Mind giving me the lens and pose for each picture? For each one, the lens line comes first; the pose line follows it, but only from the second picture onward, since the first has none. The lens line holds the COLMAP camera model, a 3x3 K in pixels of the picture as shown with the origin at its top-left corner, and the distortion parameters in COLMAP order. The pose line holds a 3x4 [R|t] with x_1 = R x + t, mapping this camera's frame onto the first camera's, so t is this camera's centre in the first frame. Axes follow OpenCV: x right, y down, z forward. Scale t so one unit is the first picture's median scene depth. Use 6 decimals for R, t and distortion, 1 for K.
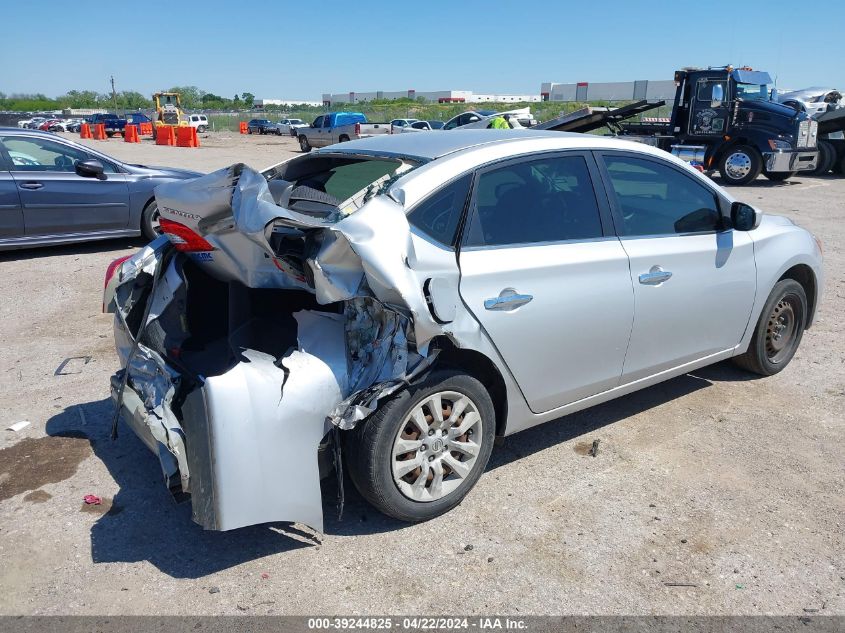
lens RADIAL K [[738.8, 0, 415.3], [0, 738.8, 314.3], [0, 0, 1]] dist [0.013836, -0.018625]
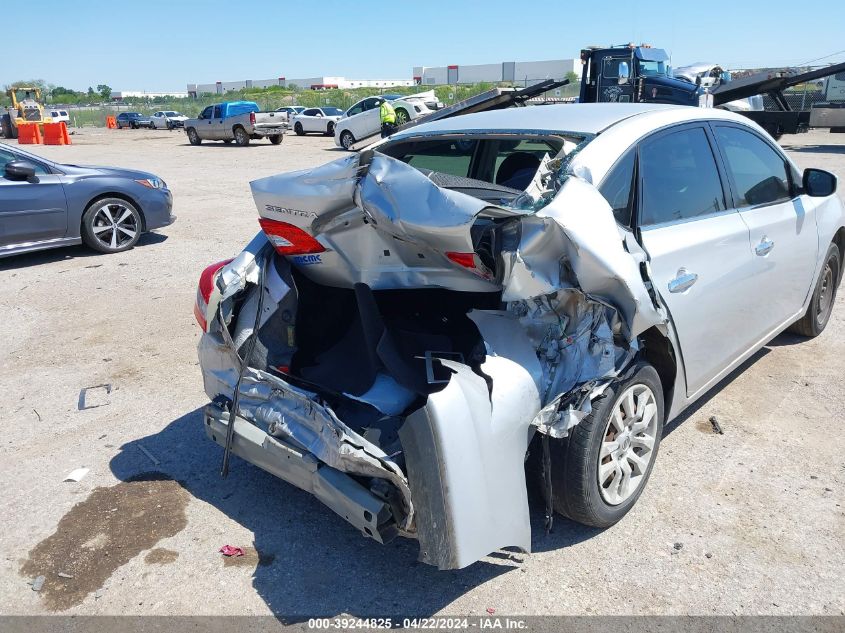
lens RADIAL K [[738.8, 0, 424.6], [0, 738.8, 311.0], [0, 0, 1]] dist [0.013836, -0.018625]
pose [[0.980346, -0.083022, 0.178964, -0.310689], [0.080692, 0.996533, 0.020271, -0.022768], [-0.180027, -0.005431, 0.983647, 0.106402]]
